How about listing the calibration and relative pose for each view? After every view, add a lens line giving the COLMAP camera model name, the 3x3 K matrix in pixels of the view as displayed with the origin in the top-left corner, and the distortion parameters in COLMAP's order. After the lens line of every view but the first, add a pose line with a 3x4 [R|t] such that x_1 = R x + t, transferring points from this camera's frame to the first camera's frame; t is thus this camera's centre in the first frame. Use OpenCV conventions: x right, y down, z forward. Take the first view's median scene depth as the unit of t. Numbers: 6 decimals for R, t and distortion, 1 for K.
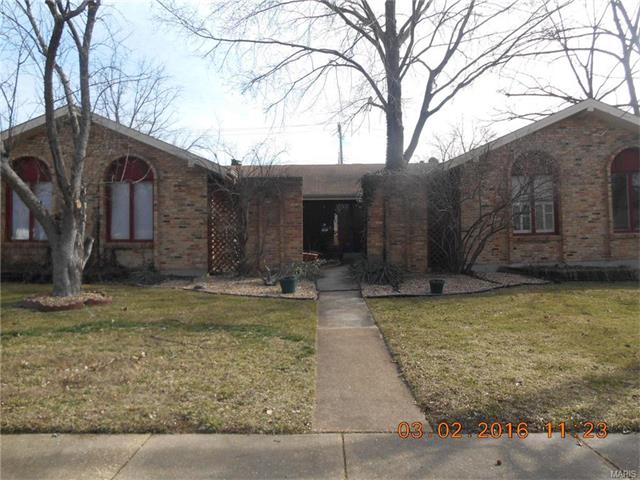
lens RADIAL K [[487.7, 0, 319.6], [0, 487.7, 238.9], [0, 0, 1]] dist [-0.026627, 0.010227]
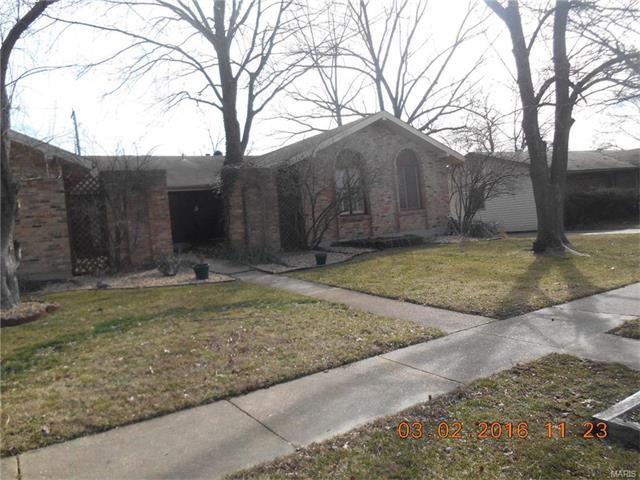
lens RADIAL K [[487.7, 0, 319.3], [0, 487.7, 240.0], [0, 0, 1]] dist [-0.026627, 0.010227]
pose [[0.839925, -0.075809, 0.537381, -0.323130], [0.066214, 0.997113, 0.037171, 0.002384], [-0.538647, 0.004361, 0.842520, -0.027079]]
